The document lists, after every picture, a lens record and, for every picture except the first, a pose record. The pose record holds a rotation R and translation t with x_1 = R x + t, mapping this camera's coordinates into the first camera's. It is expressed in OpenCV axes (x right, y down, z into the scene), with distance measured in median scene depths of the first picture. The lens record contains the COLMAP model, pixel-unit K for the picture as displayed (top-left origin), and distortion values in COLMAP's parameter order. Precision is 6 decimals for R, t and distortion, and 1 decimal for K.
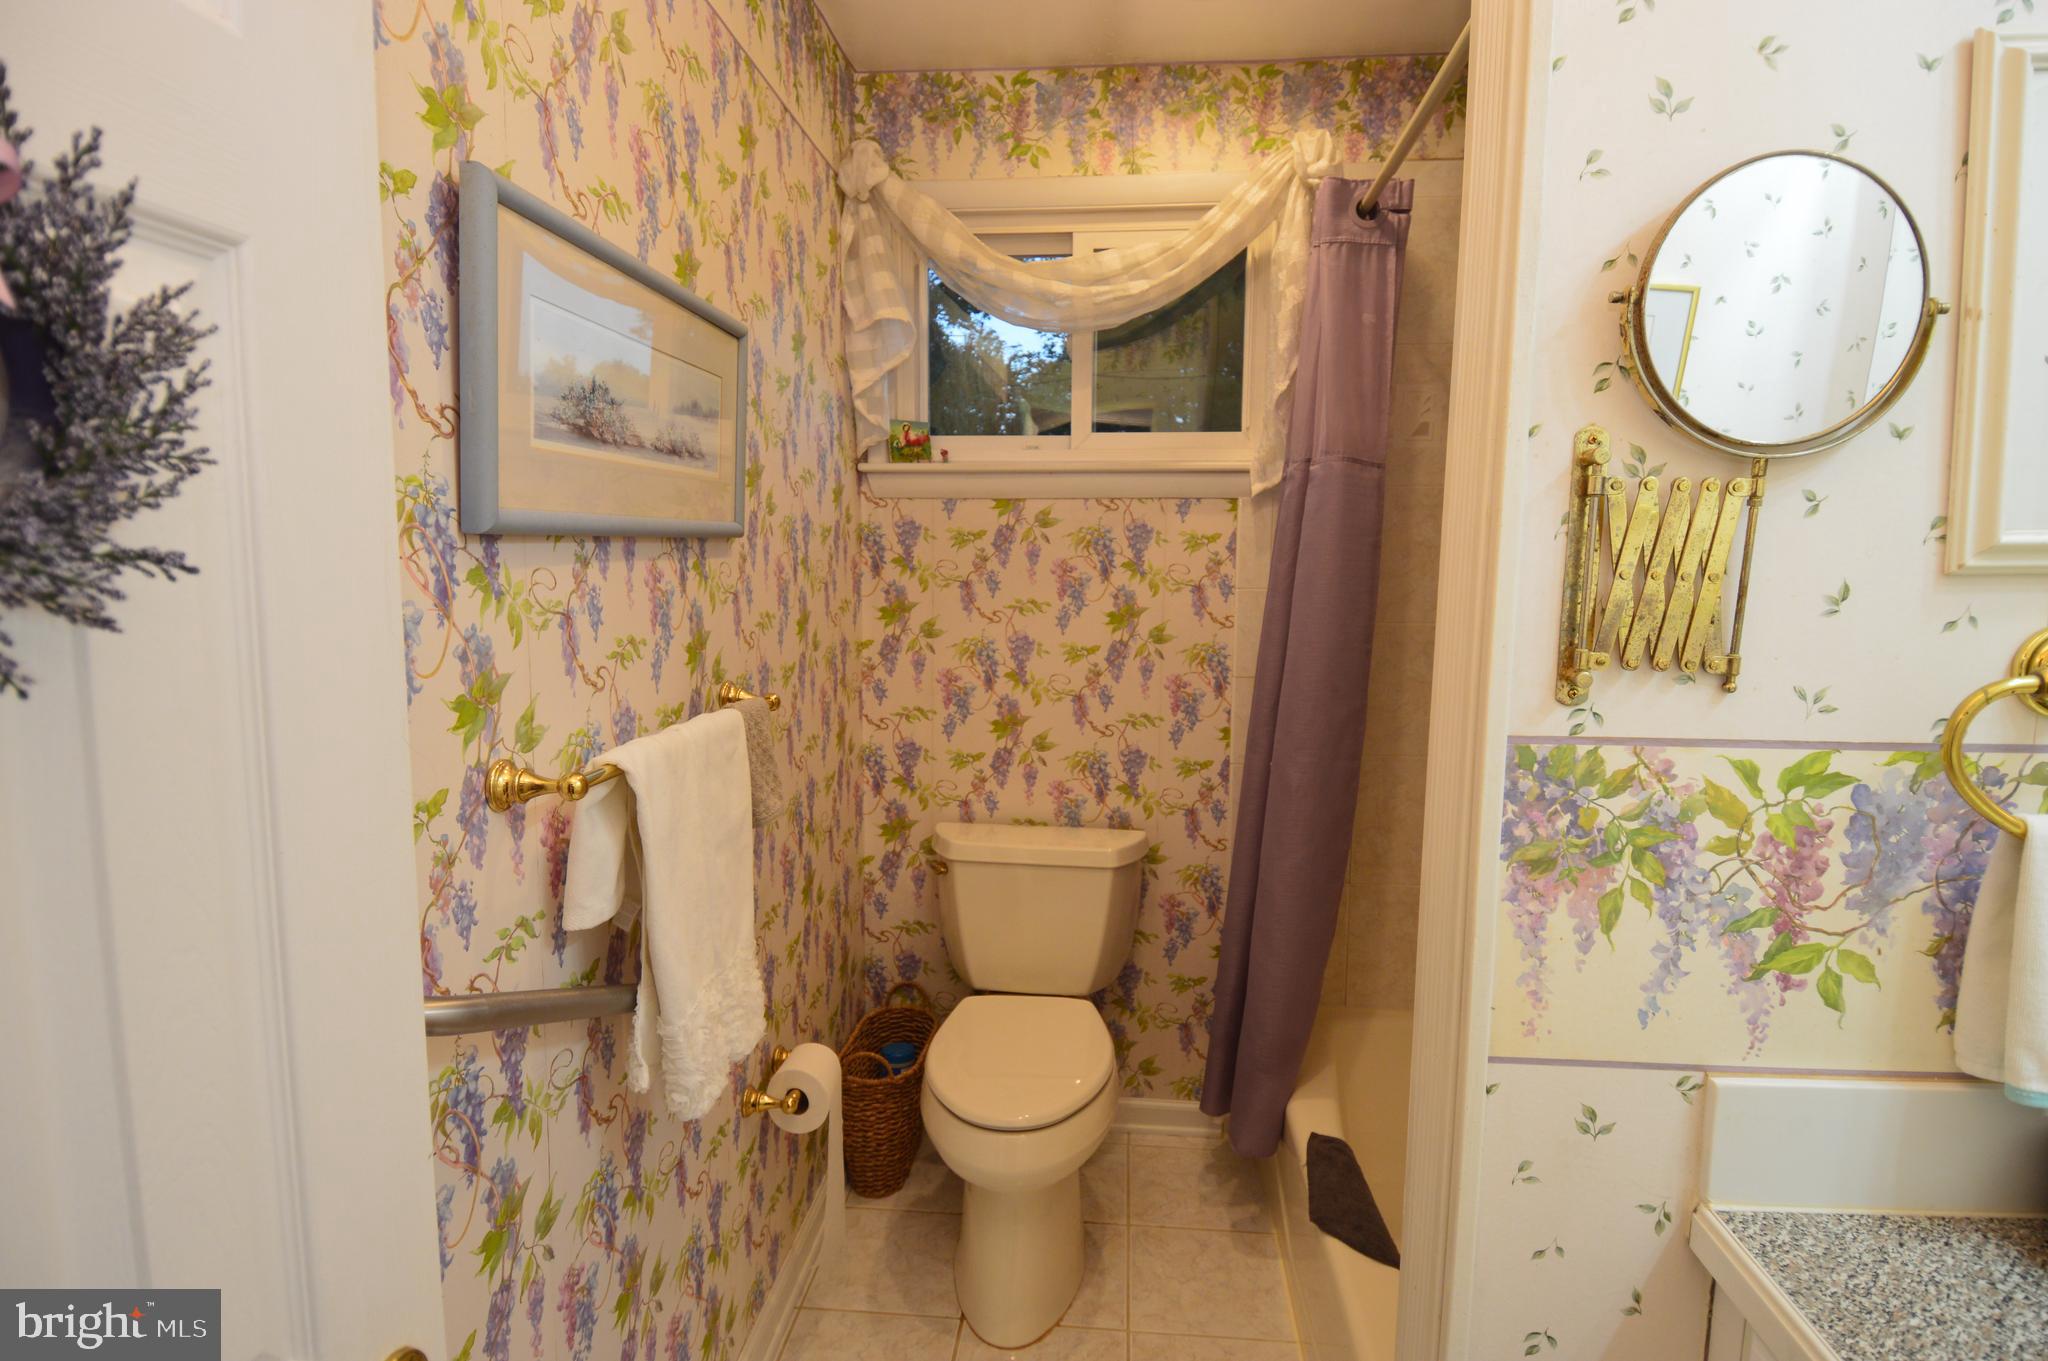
lens RADIAL K [[1125.0, 0, 1020.9], [0, 1125.0, 669.5], [0, 0, 1]] dist [0.001971, -0.016309]
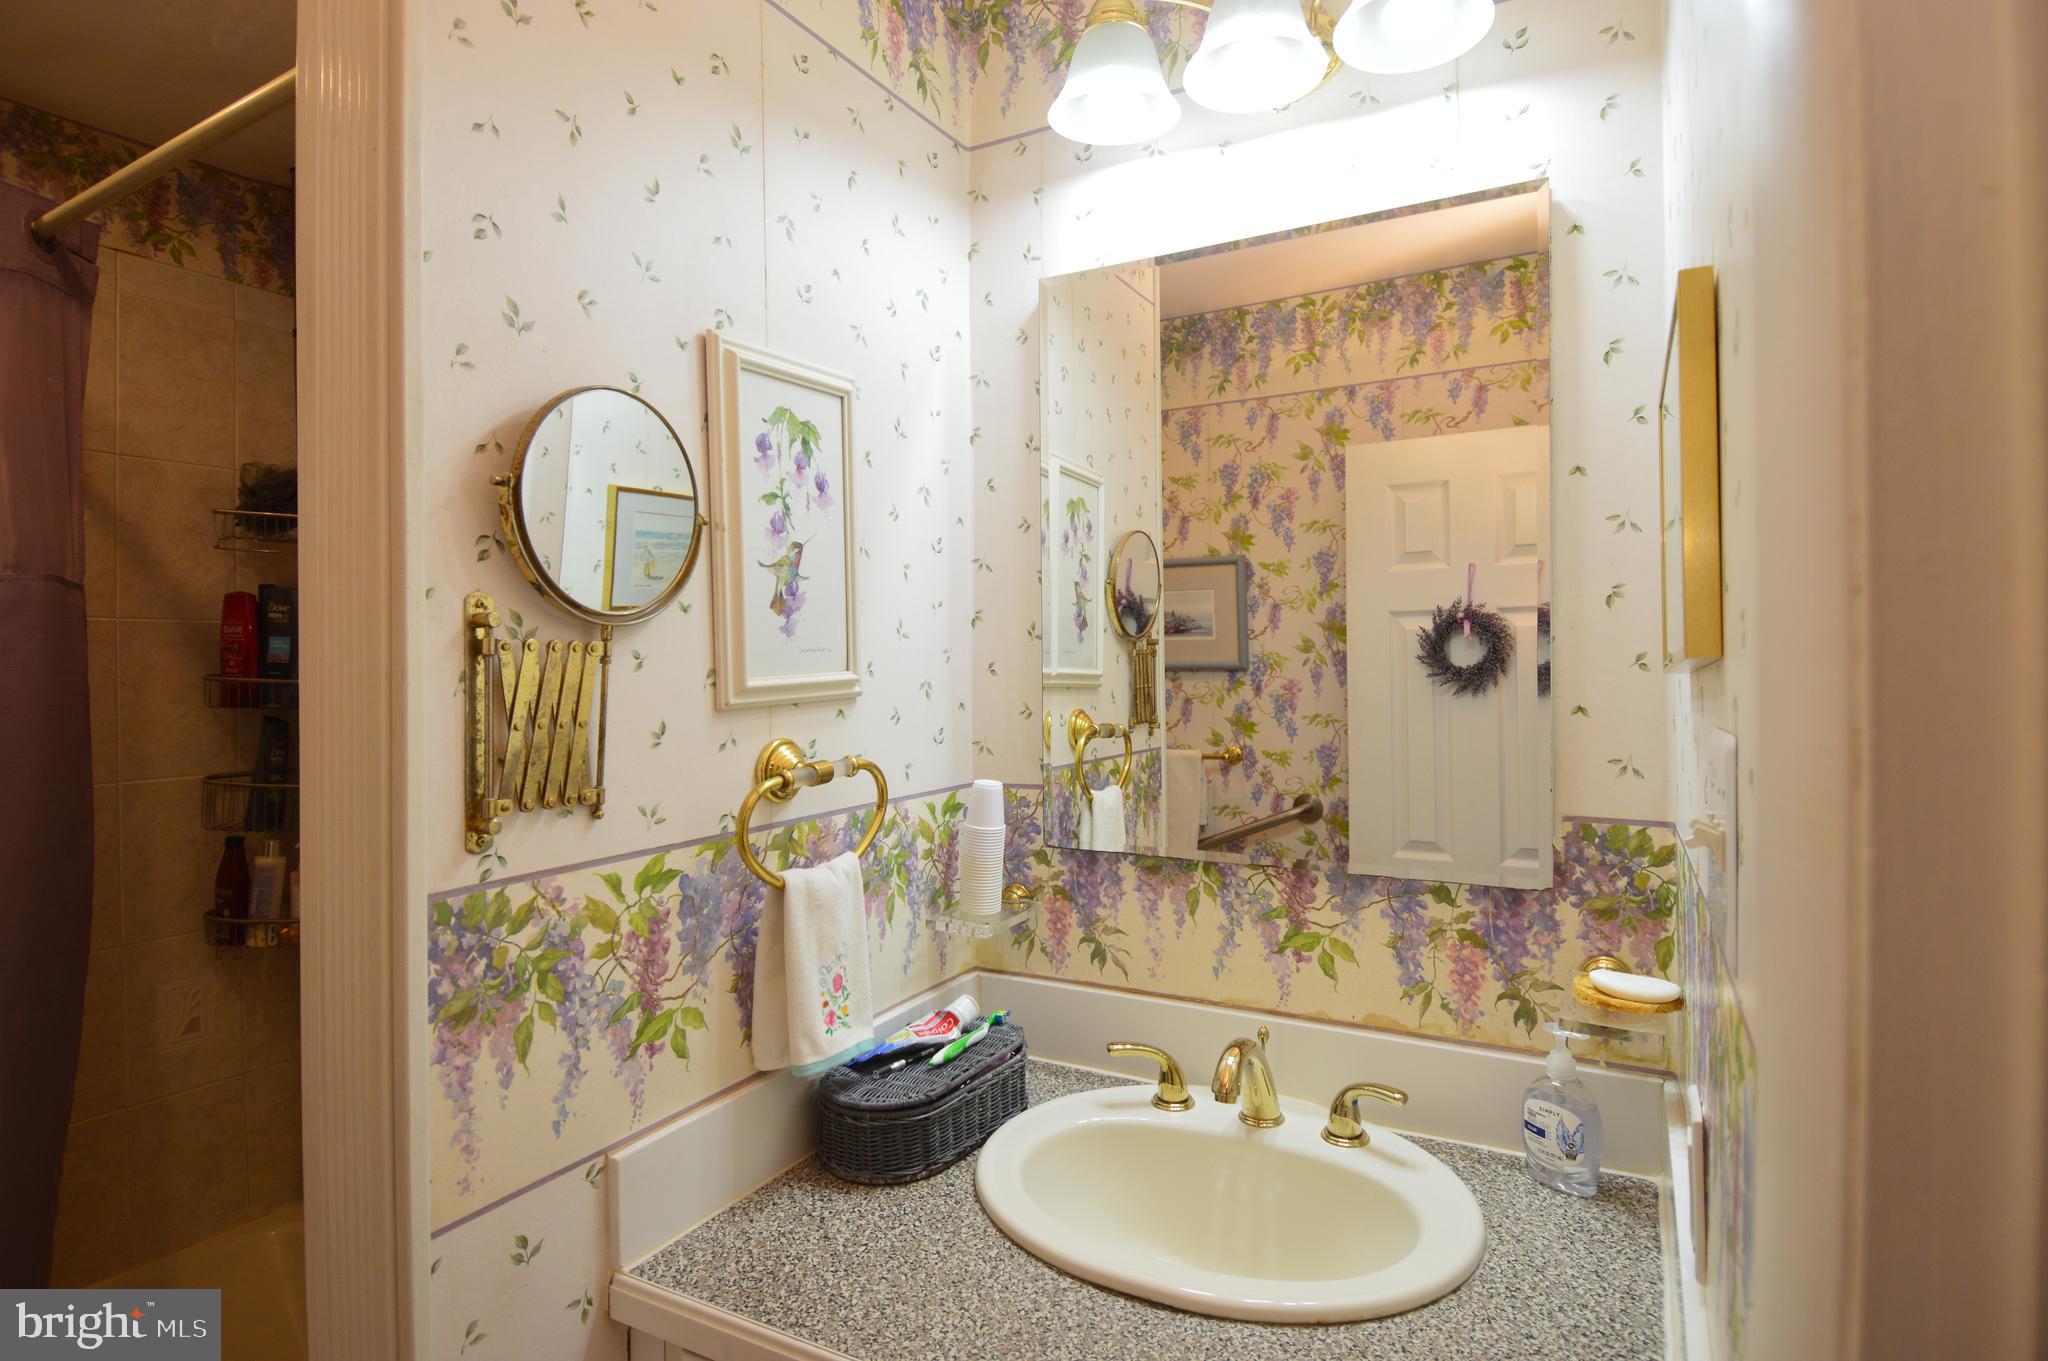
lens RADIAL K [[1094.2, 0, 1025.5], [0, 1094.2, 664.7], [0, 0, 1]] dist [0.043453, -0.047638]
pose [[0.392837, -0.016153, 0.919466, -0.257222], [0.123196, 0.991757, -0.035212, -0.044223], [-0.911319, 0.127107, 0.391589, 0.111294]]
